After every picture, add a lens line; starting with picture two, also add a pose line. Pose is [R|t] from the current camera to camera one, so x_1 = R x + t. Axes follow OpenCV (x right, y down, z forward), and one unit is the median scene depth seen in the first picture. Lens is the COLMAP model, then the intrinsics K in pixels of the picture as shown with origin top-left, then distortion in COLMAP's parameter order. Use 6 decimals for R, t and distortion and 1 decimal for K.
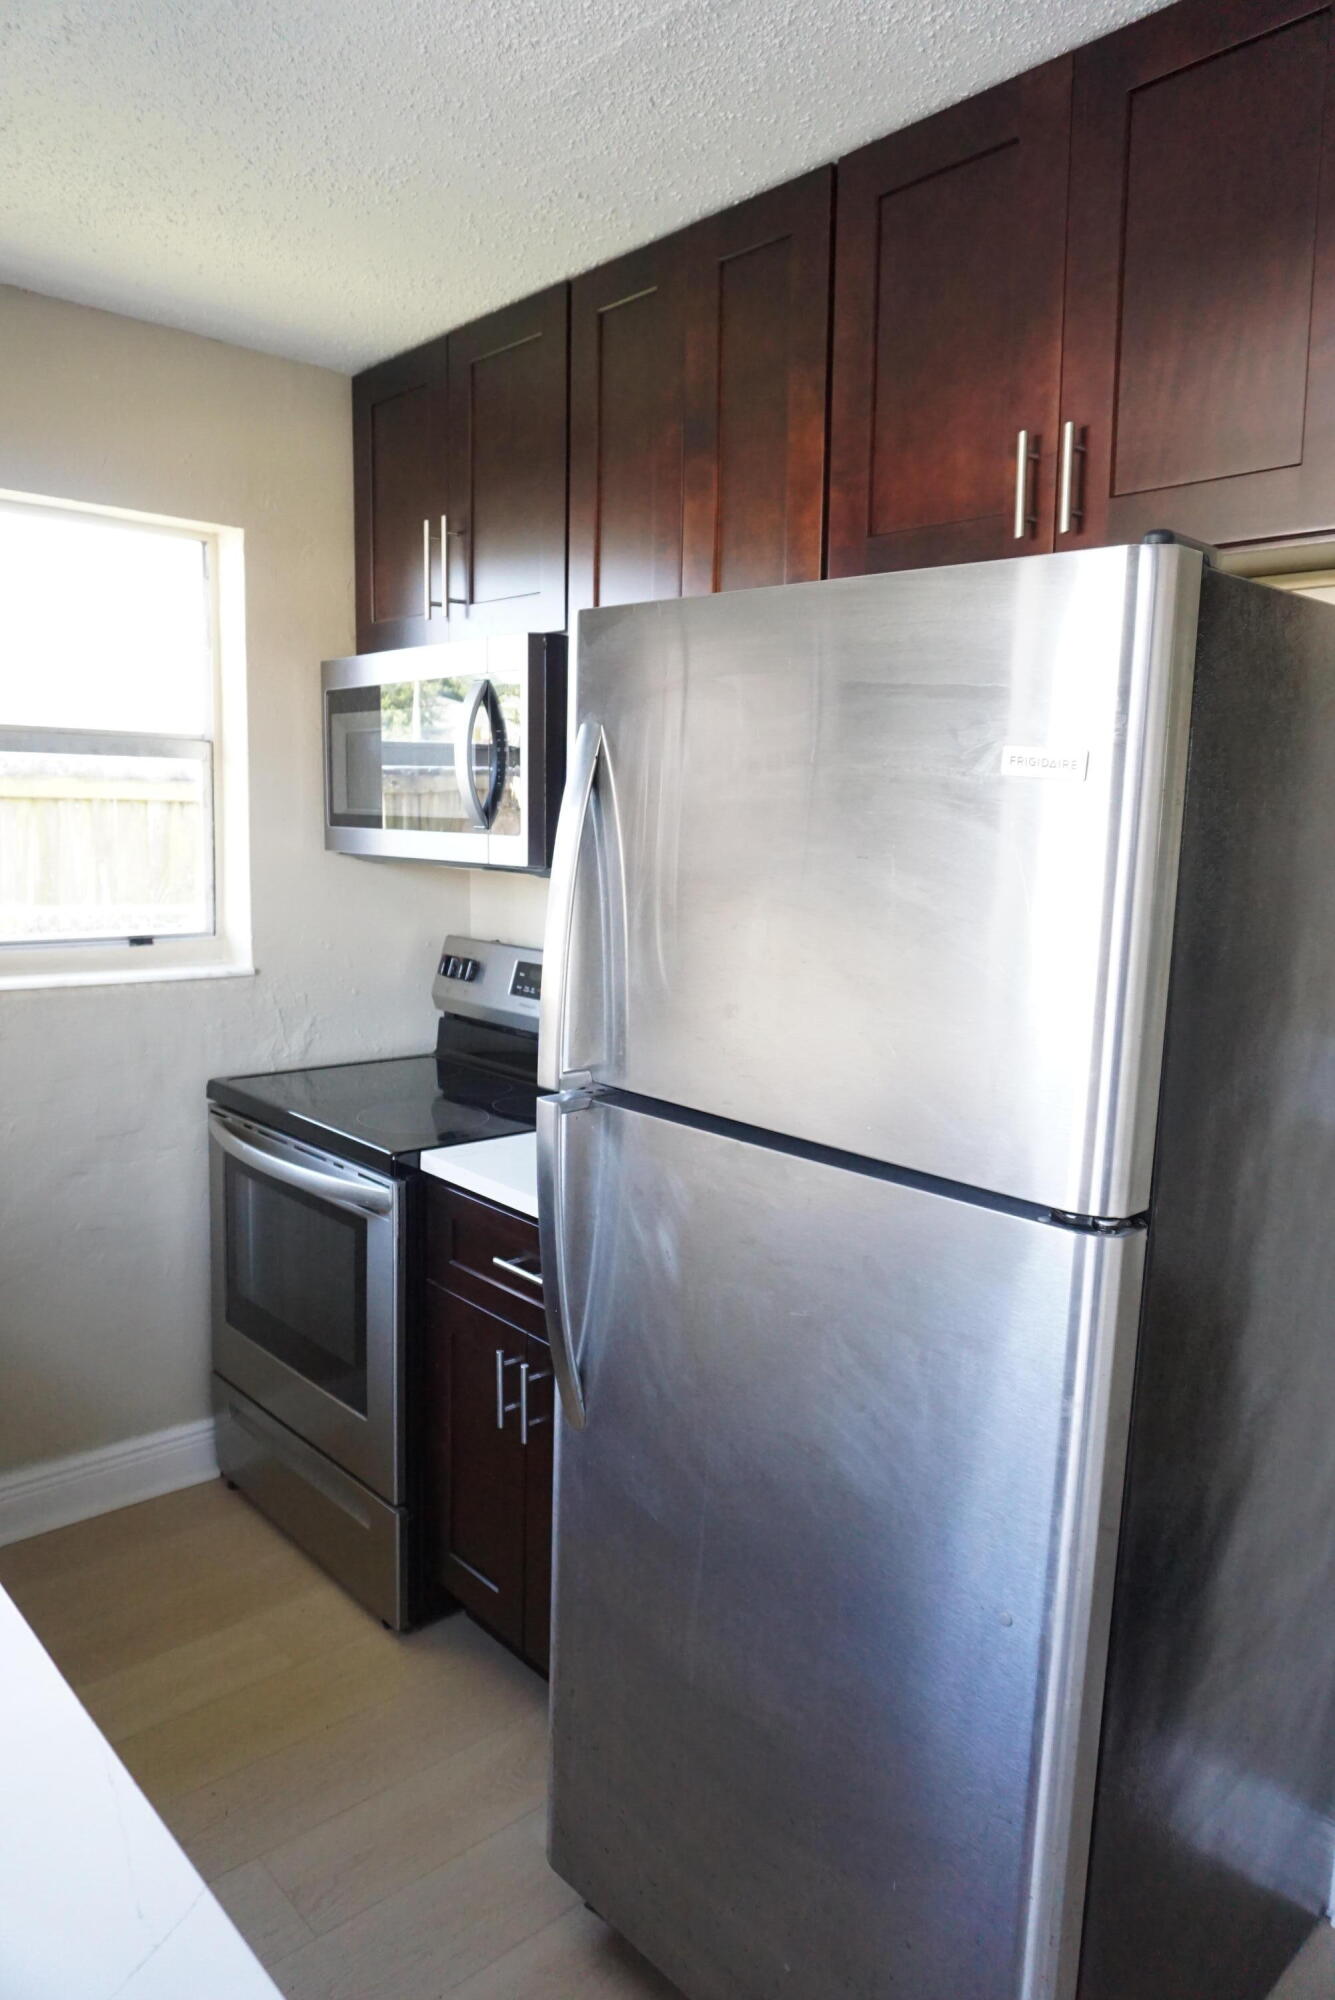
lens RADIAL K [[1317.2, 0, 622.4], [0, 1317.2, 1038.8], [0, 0, 1]] dist [-0.096741, 0.081644]
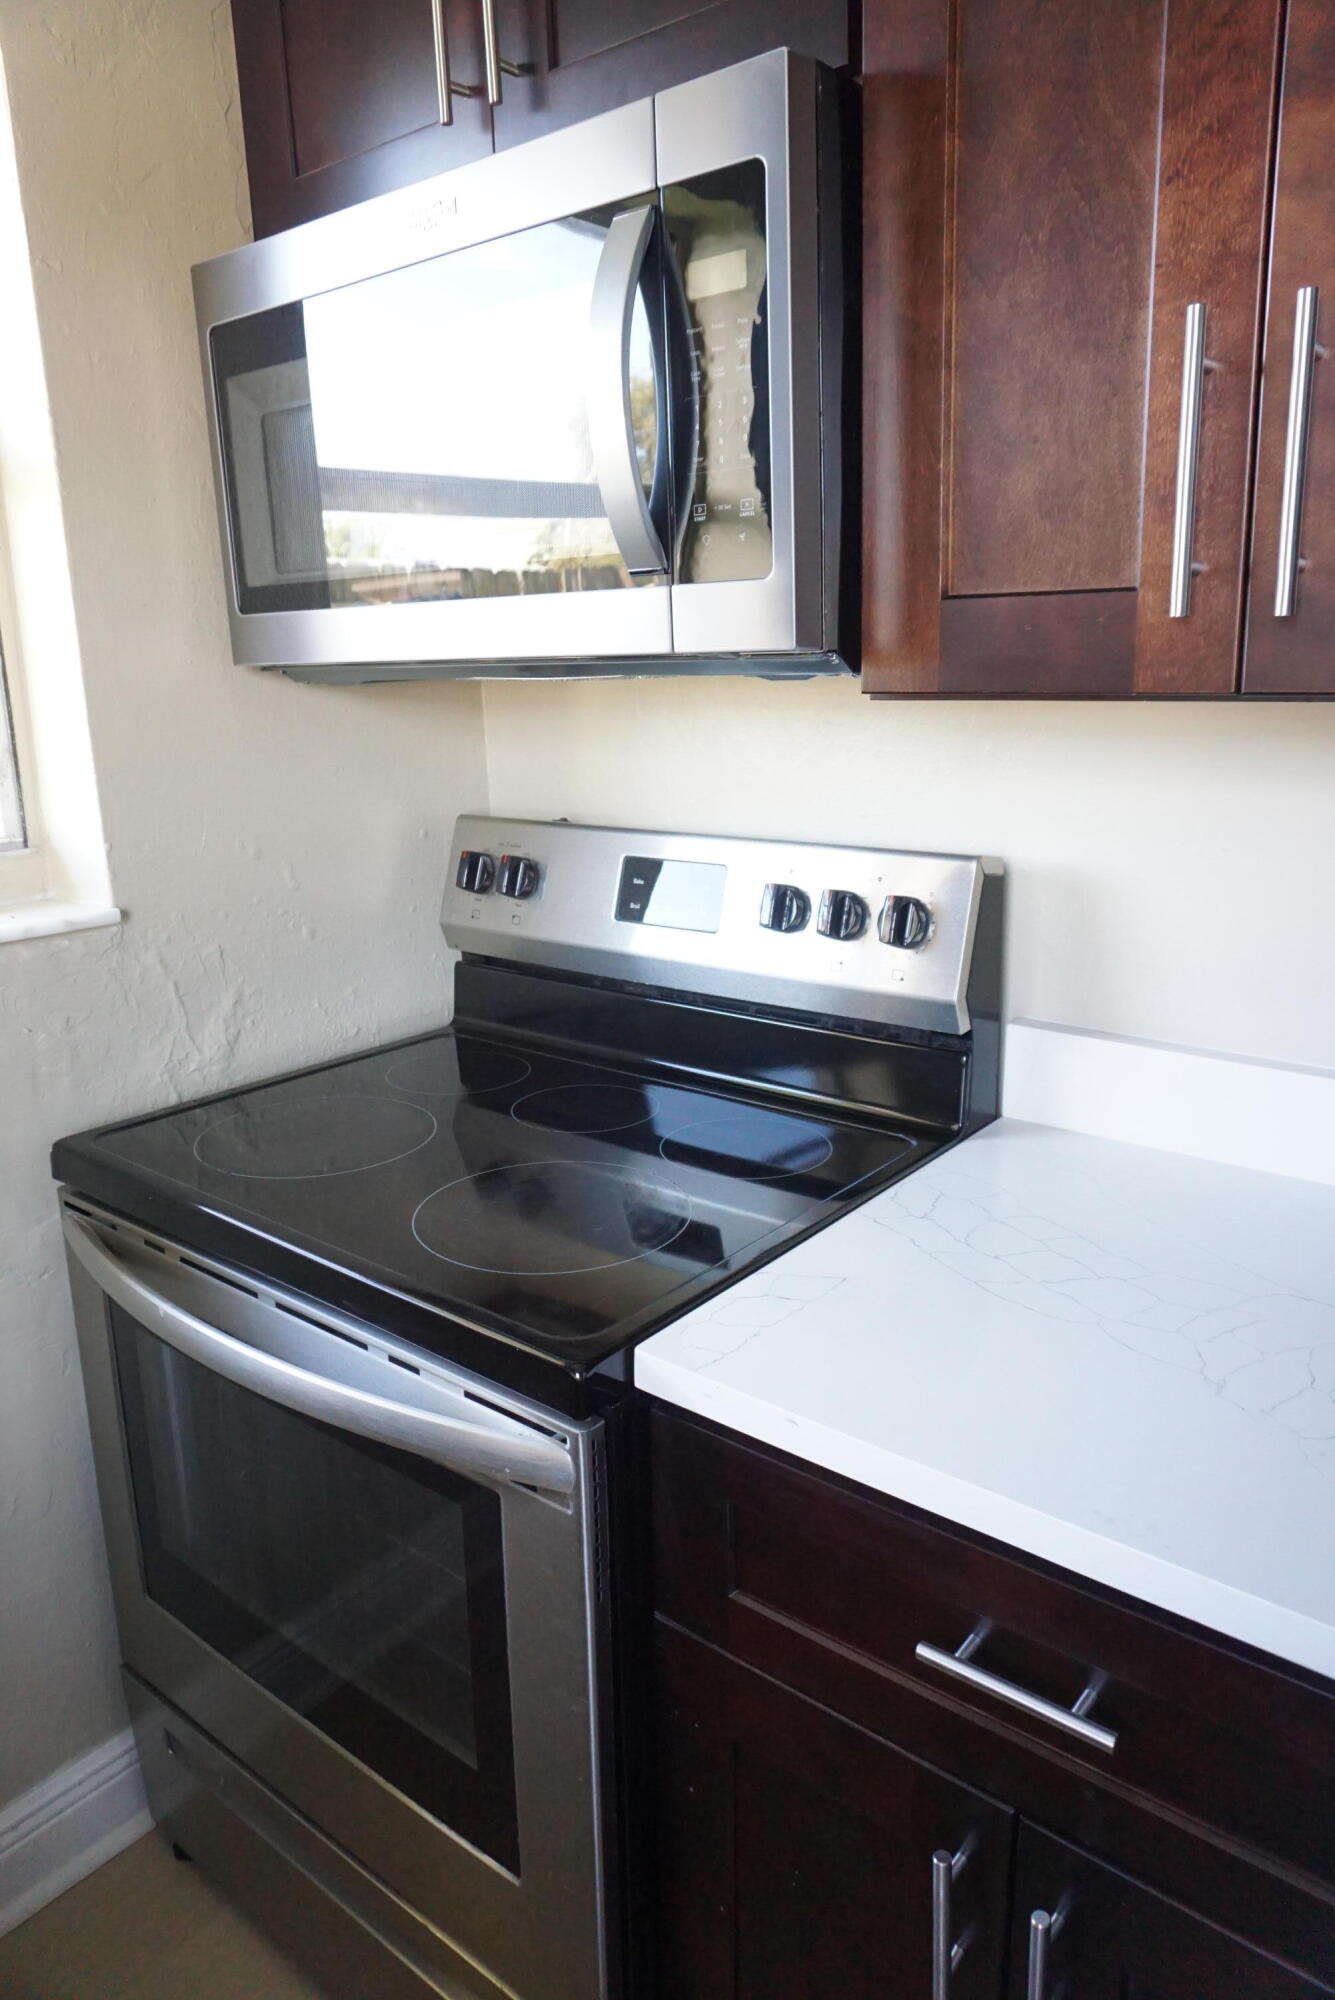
lens RADIAL K [[1317.2, 0, 622.4], [0, 1317.2, 1038.8], [0, 0, 1]] dist [-0.096741, 0.081644]
pose [[0.986903, -0.087119, 0.135767, -0.158988], [0.071909, 0.990970, 0.113172, -0.045753], [-0.144401, -0.101926, 0.984256, 0.465966]]
